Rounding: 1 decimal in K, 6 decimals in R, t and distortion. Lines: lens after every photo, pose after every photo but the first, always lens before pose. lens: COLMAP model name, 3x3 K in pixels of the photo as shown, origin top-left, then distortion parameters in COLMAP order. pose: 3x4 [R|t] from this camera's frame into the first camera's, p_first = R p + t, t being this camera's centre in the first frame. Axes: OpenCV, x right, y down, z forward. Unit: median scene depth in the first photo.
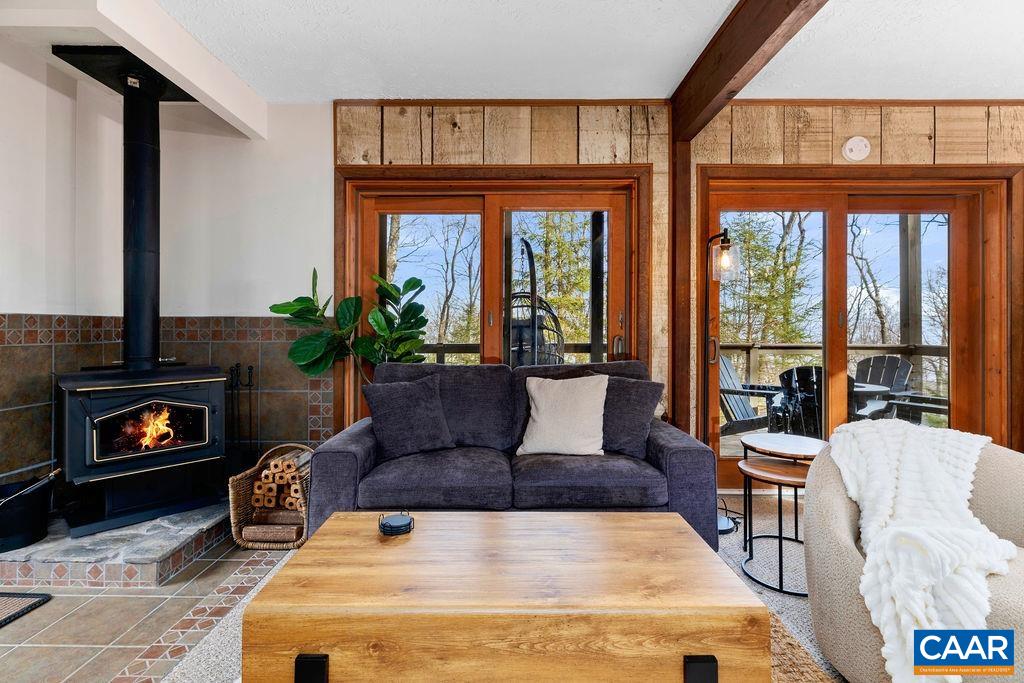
lens RADIAL K [[475.6, 0, 505.0], [0, 475.6, 322.5], [0, 0, 1]] dist [0.002302, 0.000522]
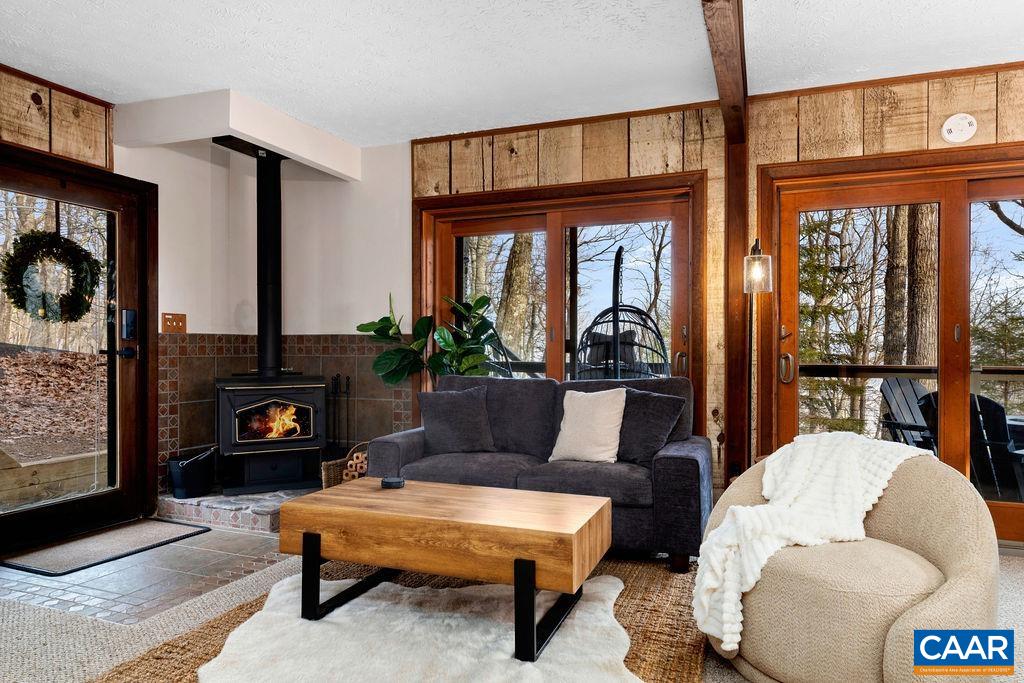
lens RADIAL K [[641.3, 0, 512.0], [0, 641.3, 341.5], [0, 0, 1]] dist [0.004657, 0.002898]
pose [[0.934798, -0.003161, -0.355166, 0.401145], [0.004285, 0.999988, 0.002380, 0.003168], [0.355154, -0.003747, 0.934800, -0.331477]]
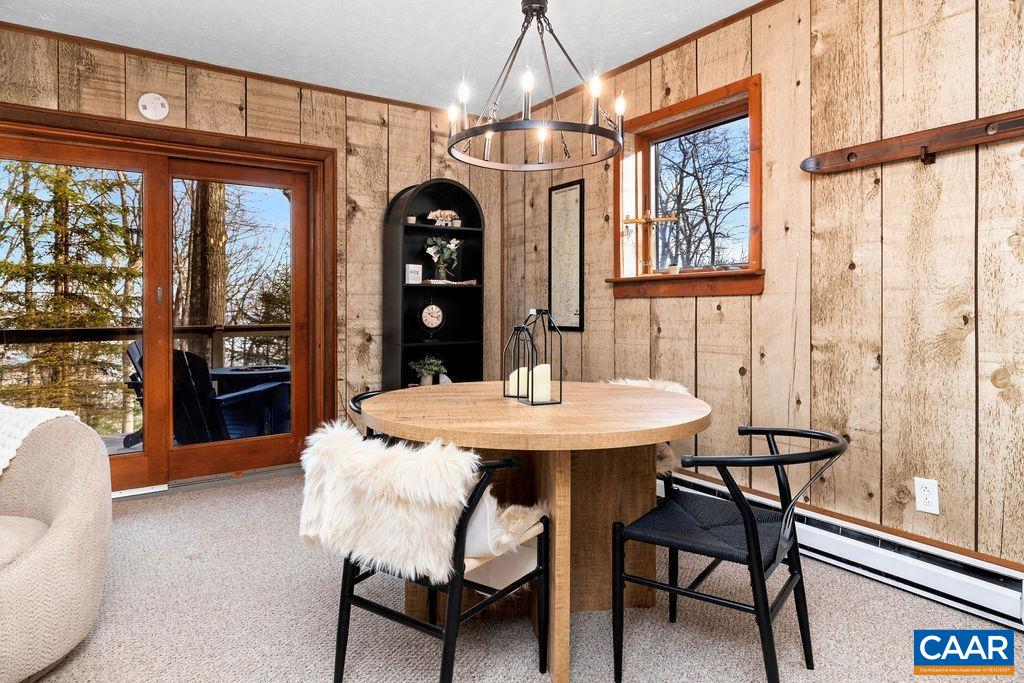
lens RADIAL K [[616.9, 0, 515.2], [0, 616.9, 306.4], [0, 0, 1]] dist [-0.001026, -0.001018]
pose [[0.821087, -0.007793, 0.570750, 0.624987], [0.002956, 0.999951, 0.009400, 0.005900], [-0.570795, -0.006031, 0.821070, -0.353943]]
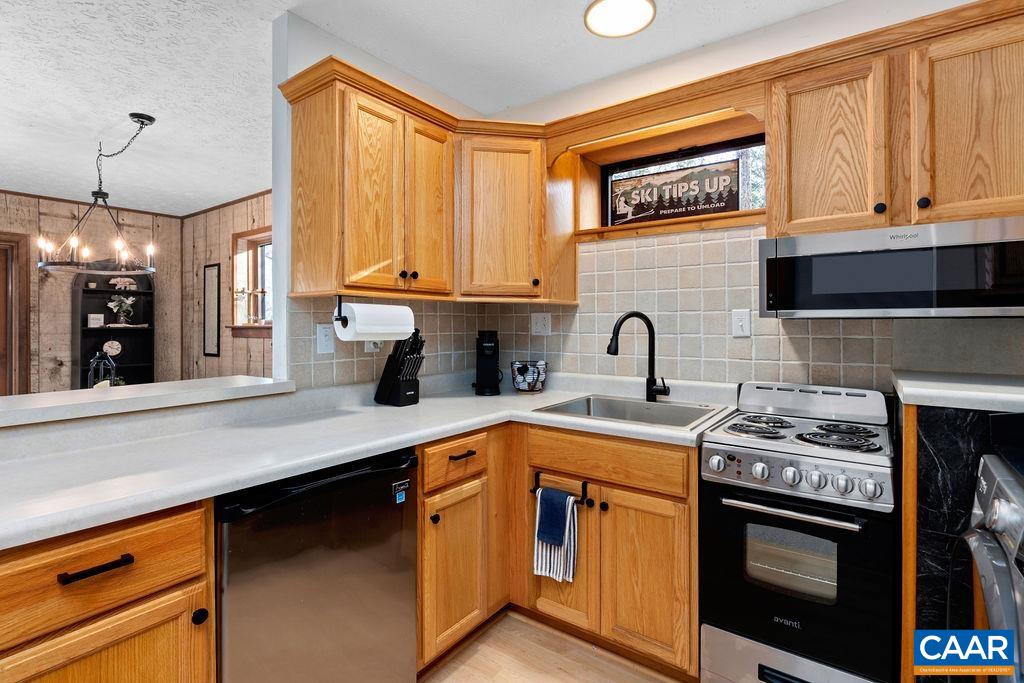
lens RADIAL K [[499.5, 0, 511.0], [0, 499.5, 326.7], [0, 0, 1]] dist [0.000533, 0.000504]
pose [[0.583429, -0.008835, 0.812116, 0.675220], [-0.002354, 0.999918, 0.012570, -0.057027], [-0.812160, -0.009245, 0.583361, -1.204714]]
